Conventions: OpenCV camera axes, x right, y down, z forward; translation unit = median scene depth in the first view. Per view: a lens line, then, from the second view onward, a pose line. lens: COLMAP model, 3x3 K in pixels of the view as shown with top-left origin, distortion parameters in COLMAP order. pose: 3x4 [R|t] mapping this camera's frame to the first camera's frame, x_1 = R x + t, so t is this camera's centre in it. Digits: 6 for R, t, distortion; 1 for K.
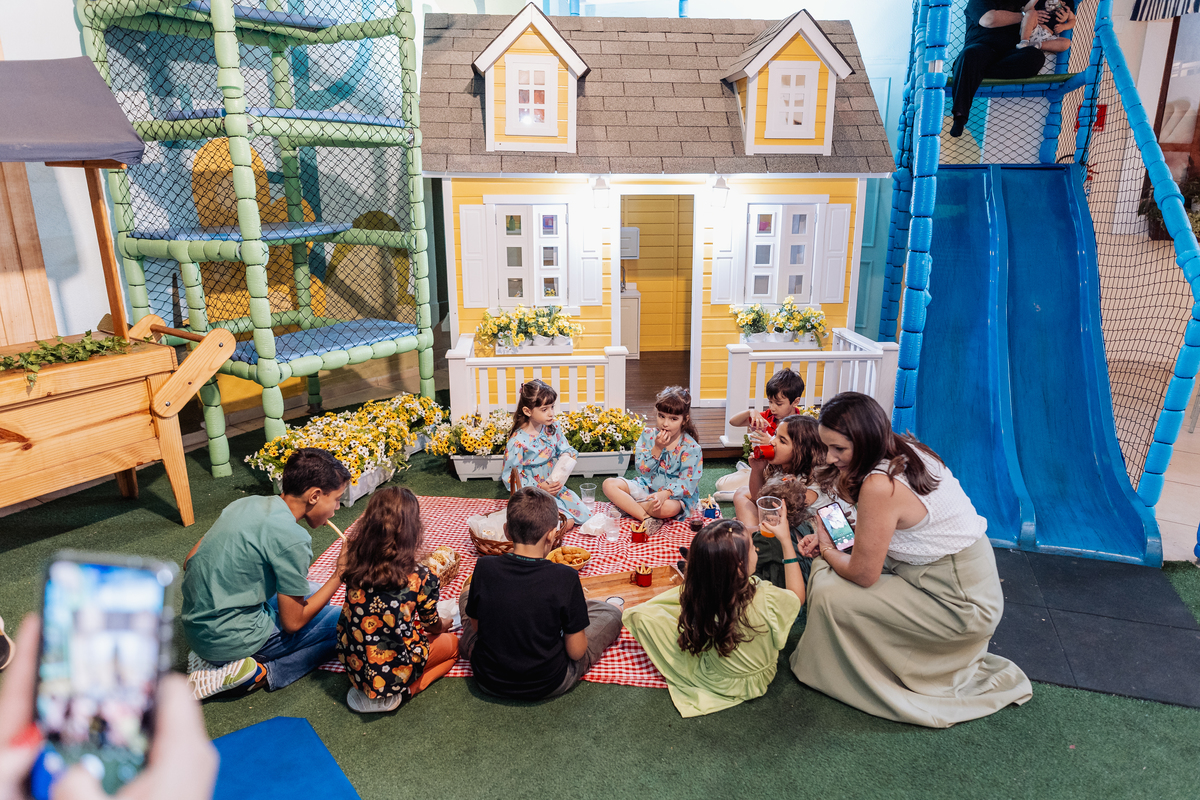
lens RADIAL K [[895.3, 0, 600.0], [0, 895.3, 400.0], [0, 0, 1]] dist [-0.007252, -0.003531]
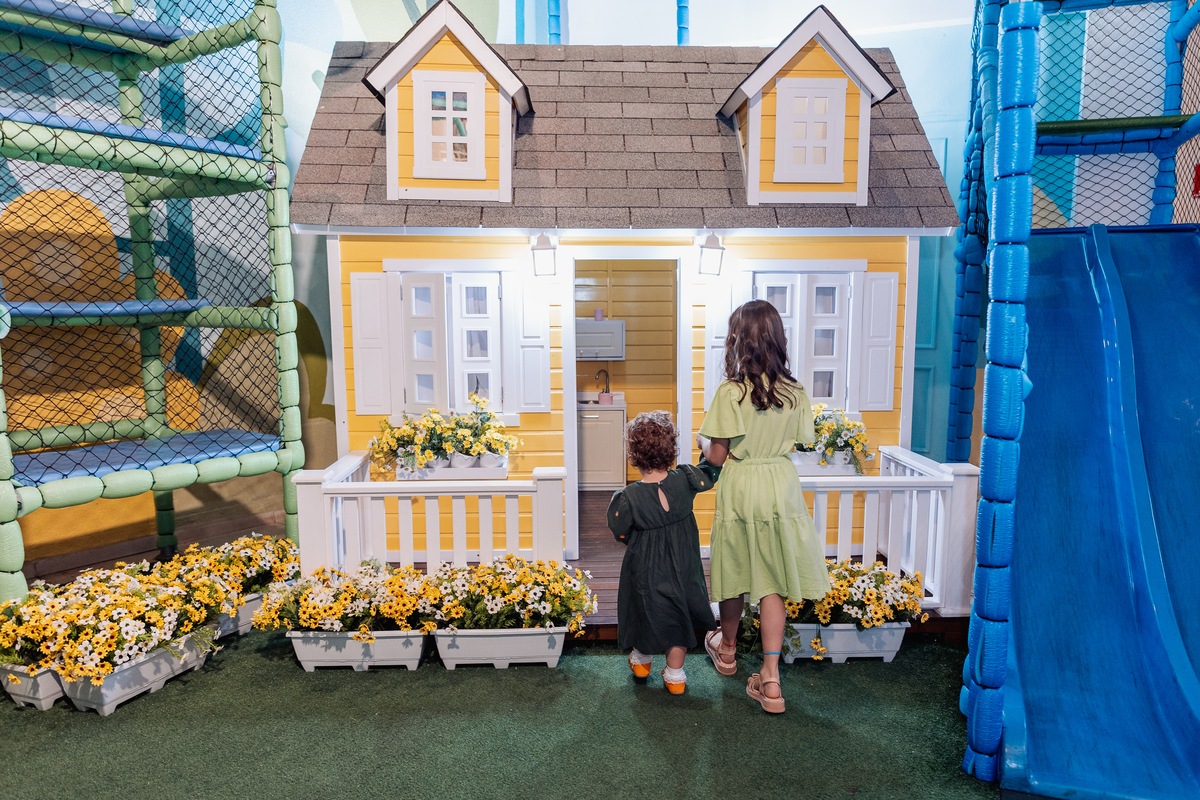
lens RADIAL K [[951.5, 0, 600.0], [0, 951.5, 400.0], [0, 0, 1]] dist [-0.005952, -0.000026]
pose [[0.998840, 0.001419, -0.048133, 0.081098], [-0.008476, 0.989139, -0.146737, -0.004424], [0.047402, 0.146975, 0.988004, 0.259033]]
